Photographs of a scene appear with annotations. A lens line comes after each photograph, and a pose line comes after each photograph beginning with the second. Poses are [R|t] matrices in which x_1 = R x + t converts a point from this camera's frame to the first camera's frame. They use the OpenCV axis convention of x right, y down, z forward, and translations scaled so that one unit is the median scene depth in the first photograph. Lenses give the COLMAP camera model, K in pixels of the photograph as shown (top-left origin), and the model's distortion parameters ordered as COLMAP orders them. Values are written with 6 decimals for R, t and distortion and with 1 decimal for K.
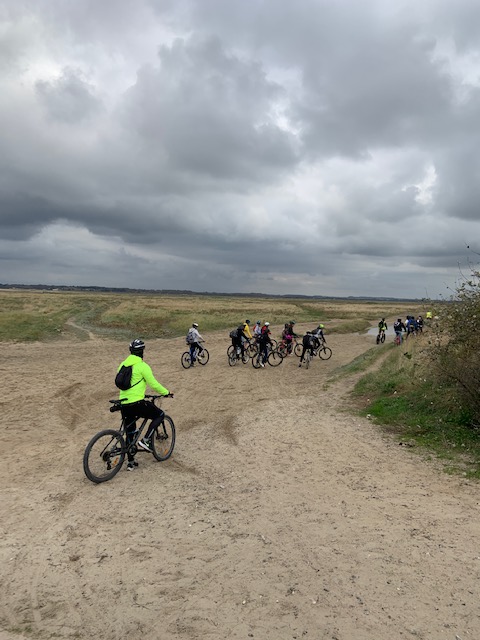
lens RADIAL K [[488.9, 0, 238.4], [0, 488.9, 313.5], [0, 0, 1]] dist [0.066829, -0.048720]
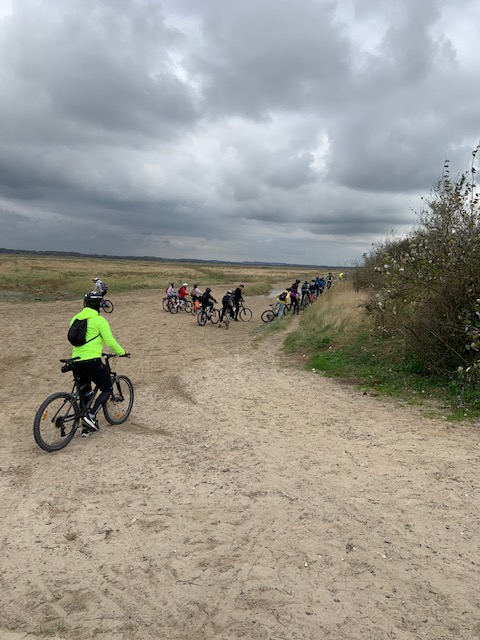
lens RADIAL K [[488.9, 0, 239.4], [0, 488.9, 322.9], [0, 0, 1]] dist [0.066829, -0.048720]
pose [[0.976609, -0.011668, 0.214708, -0.100710], [-0.007868, 0.995919, 0.089911, 0.023461], [-0.214881, -0.089497, 0.972531, 0.068023]]
